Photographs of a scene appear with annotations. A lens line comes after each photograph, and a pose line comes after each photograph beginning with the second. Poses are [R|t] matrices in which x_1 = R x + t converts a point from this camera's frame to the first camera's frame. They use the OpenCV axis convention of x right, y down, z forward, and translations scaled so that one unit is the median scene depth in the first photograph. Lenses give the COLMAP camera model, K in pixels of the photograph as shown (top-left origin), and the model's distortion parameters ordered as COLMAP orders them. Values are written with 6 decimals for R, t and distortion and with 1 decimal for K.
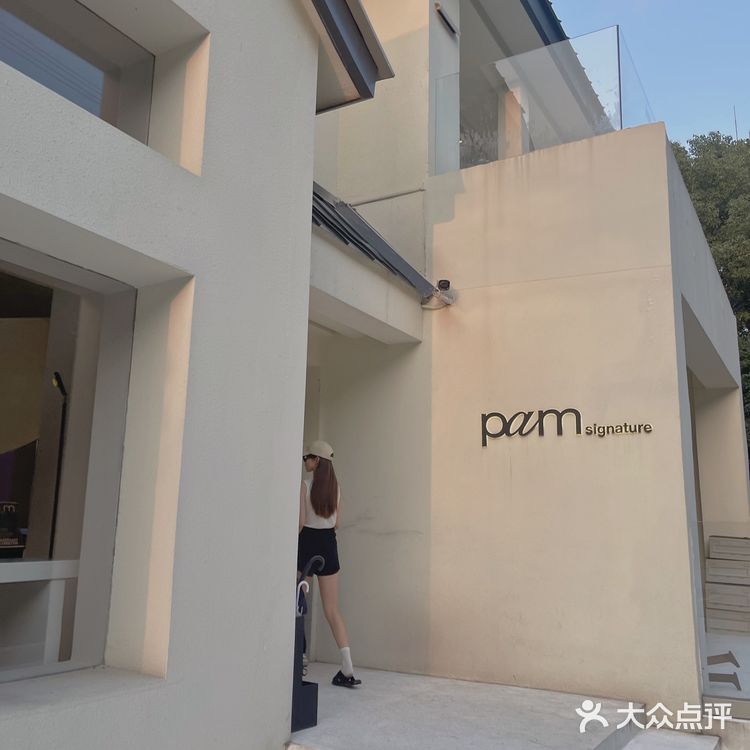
lens RADIAL K [[740.0, 0, 376.2], [0, 740.0, 374.8], [0, 0, 1]] dist [0.042133, 0.000000]
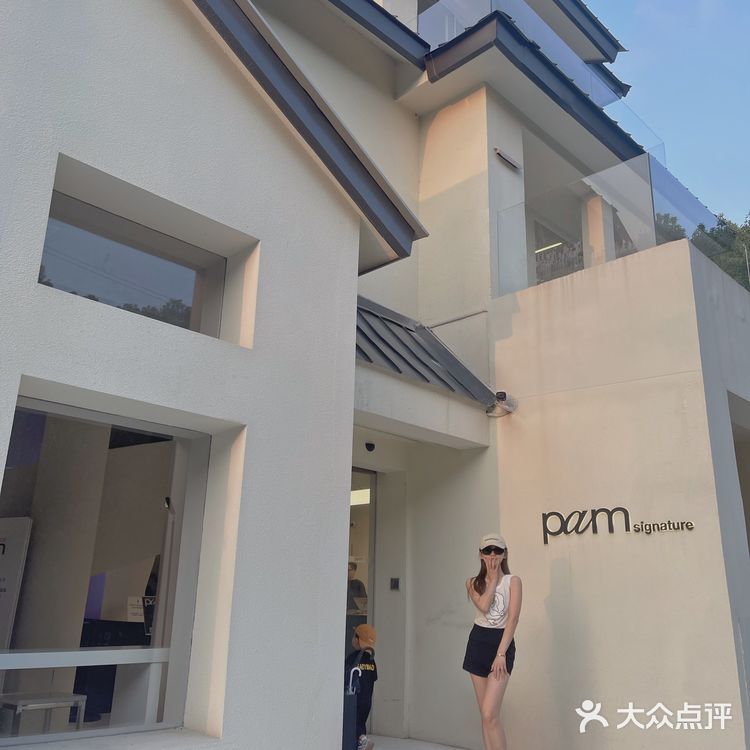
lens RADIAL K [[740.0, 0, 376.8], [0, 740.0, 371.2], [0, 0, 1]] dist [0.042133, 0.000000]
pose [[0.969883, -0.073222, -0.232305, 0.183256], [0.047008, 0.992085, -0.116441, -0.040120], [0.238992, 0.102013, 0.965648, -0.141376]]
